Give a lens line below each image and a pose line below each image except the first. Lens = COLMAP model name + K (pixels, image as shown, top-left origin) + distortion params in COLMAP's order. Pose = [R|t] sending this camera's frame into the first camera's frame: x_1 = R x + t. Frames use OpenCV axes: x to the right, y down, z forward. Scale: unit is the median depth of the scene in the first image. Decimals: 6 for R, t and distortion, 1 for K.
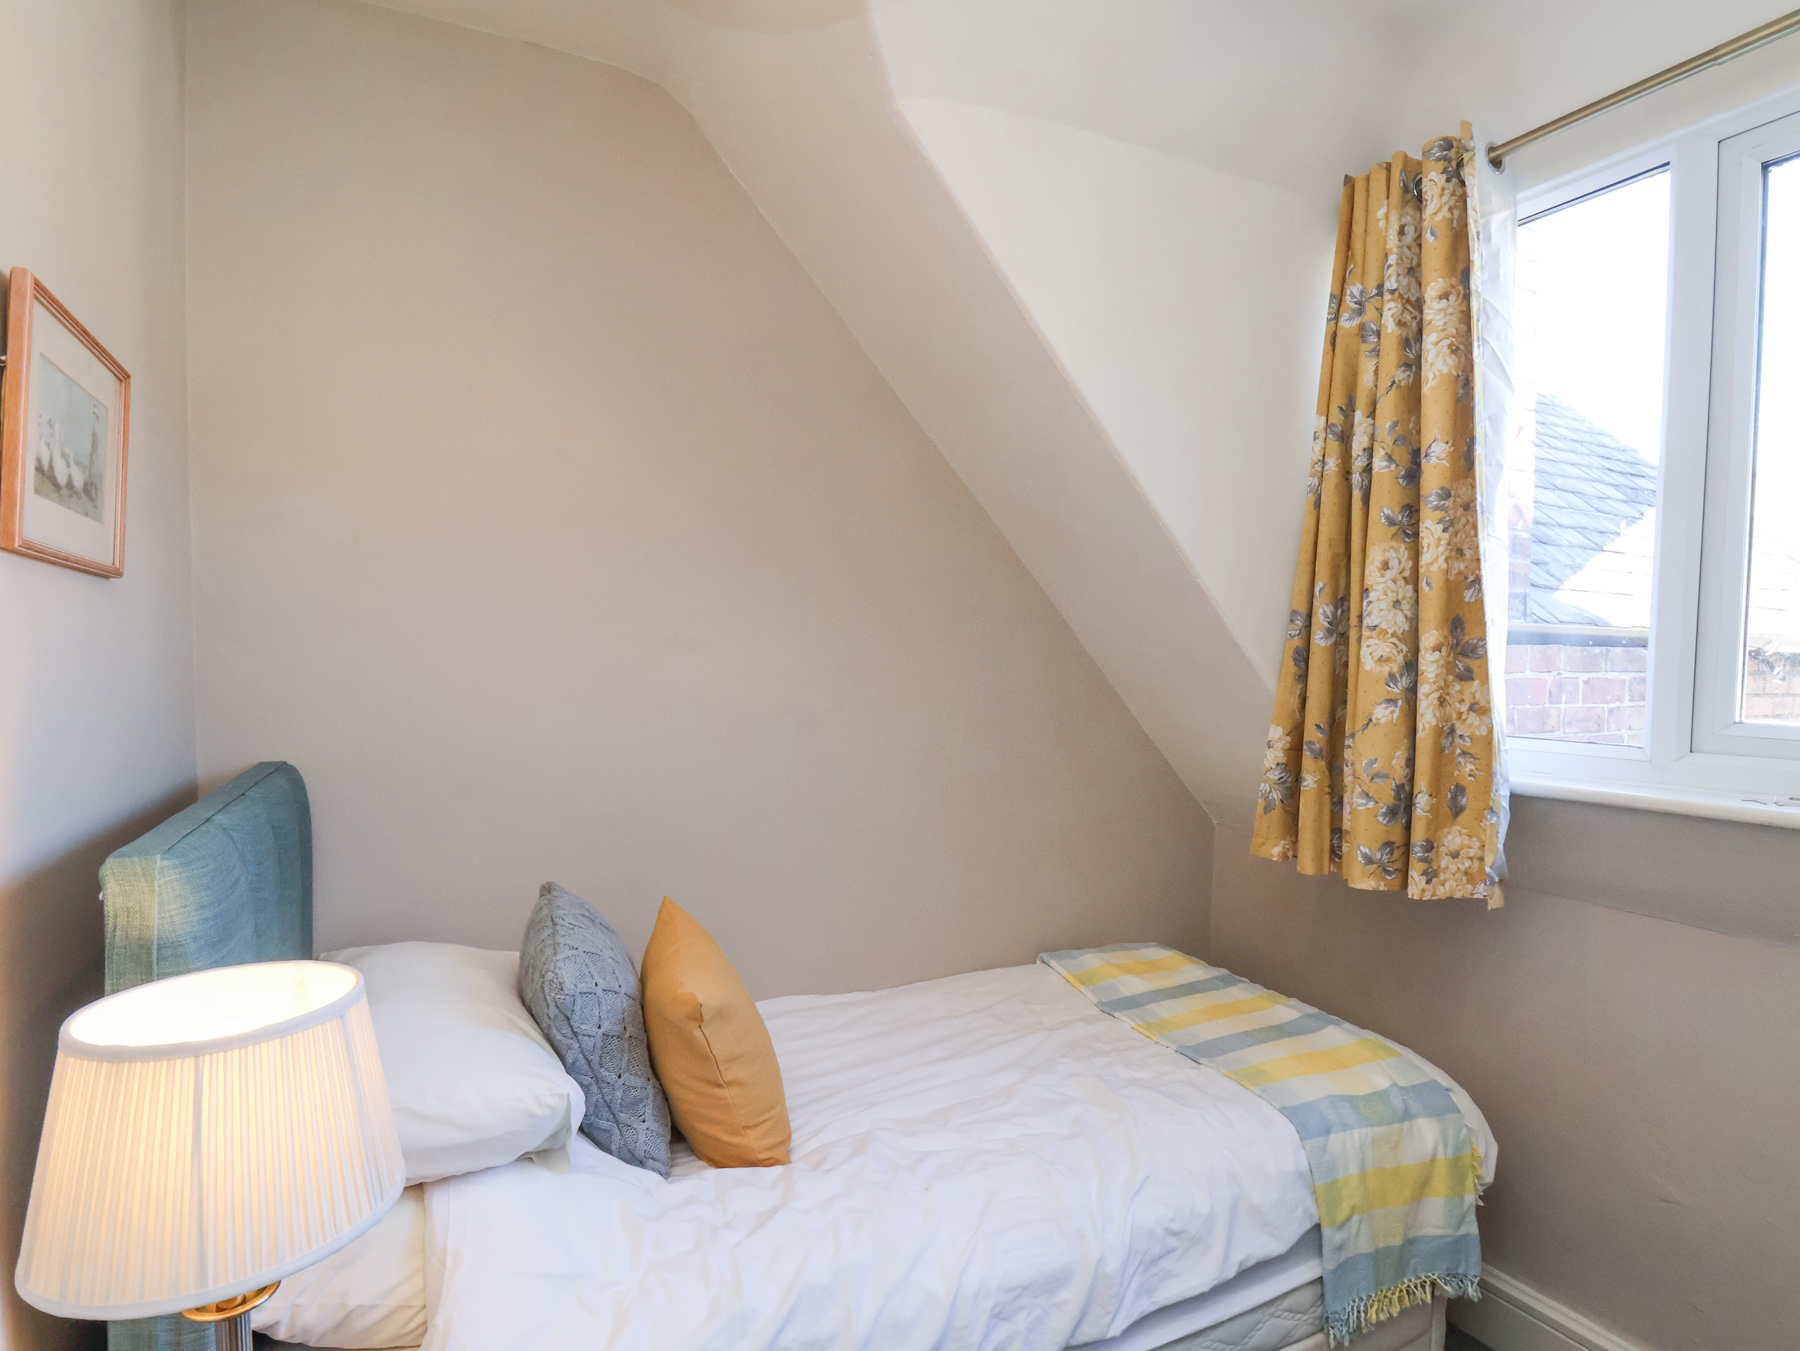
lens RADIAL K [[943.4, 0, 900.0], [0, 943.4, 675.5], [0, 0, 1]] dist [-0.002082, -0.018832]
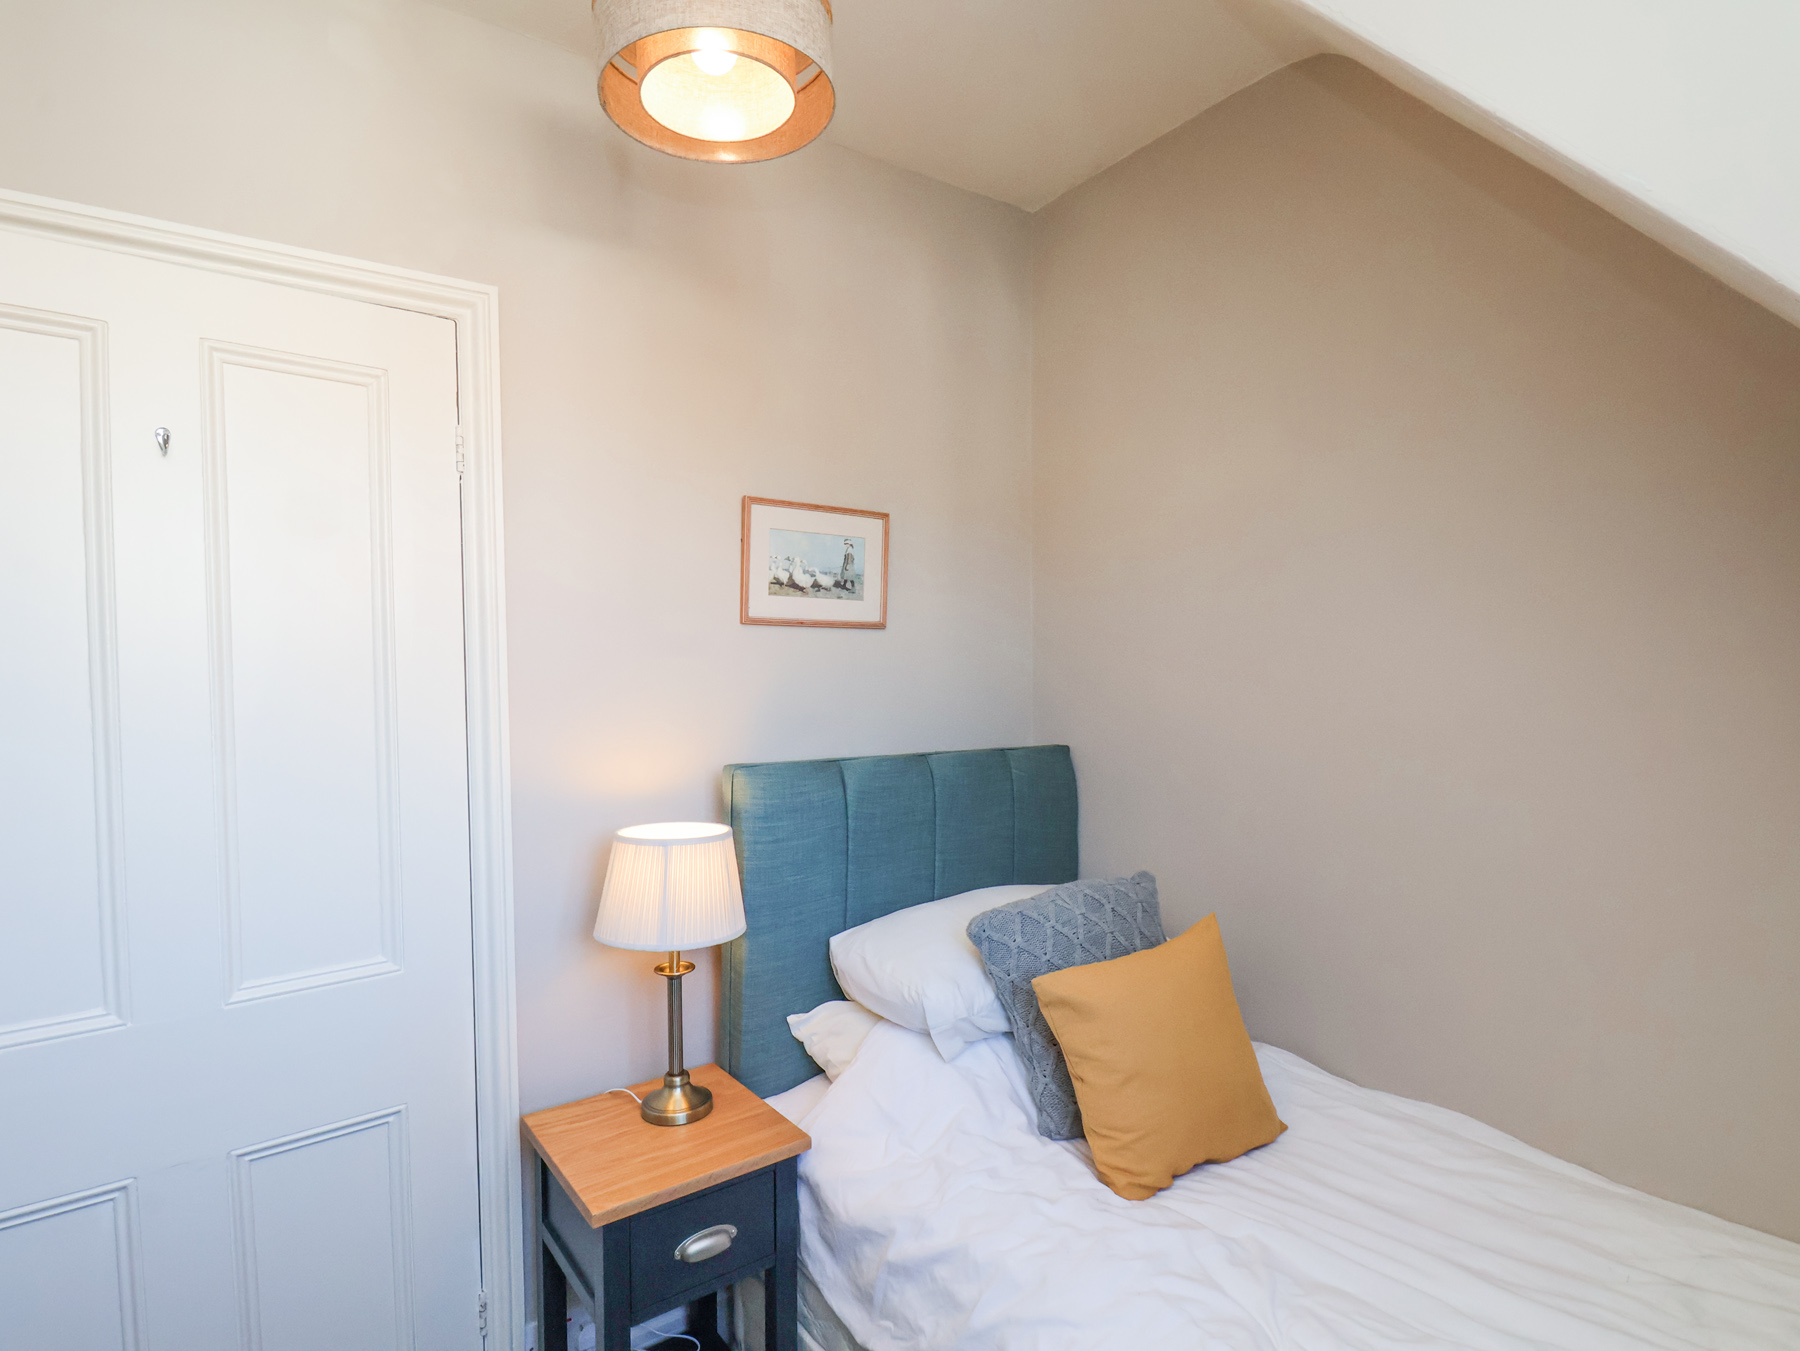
lens RADIAL K [[943.4, 0, 900.0], [0, 943.4, 675.5], [0, 0, 1]] dist [-0.002082, -0.018832]
pose [[0.148485, 0.002334, -0.988912, 0.807076], [-0.014644, 0.999893, 0.000162, -0.011035], [0.988806, 0.014458, 0.148503, 0.629058]]
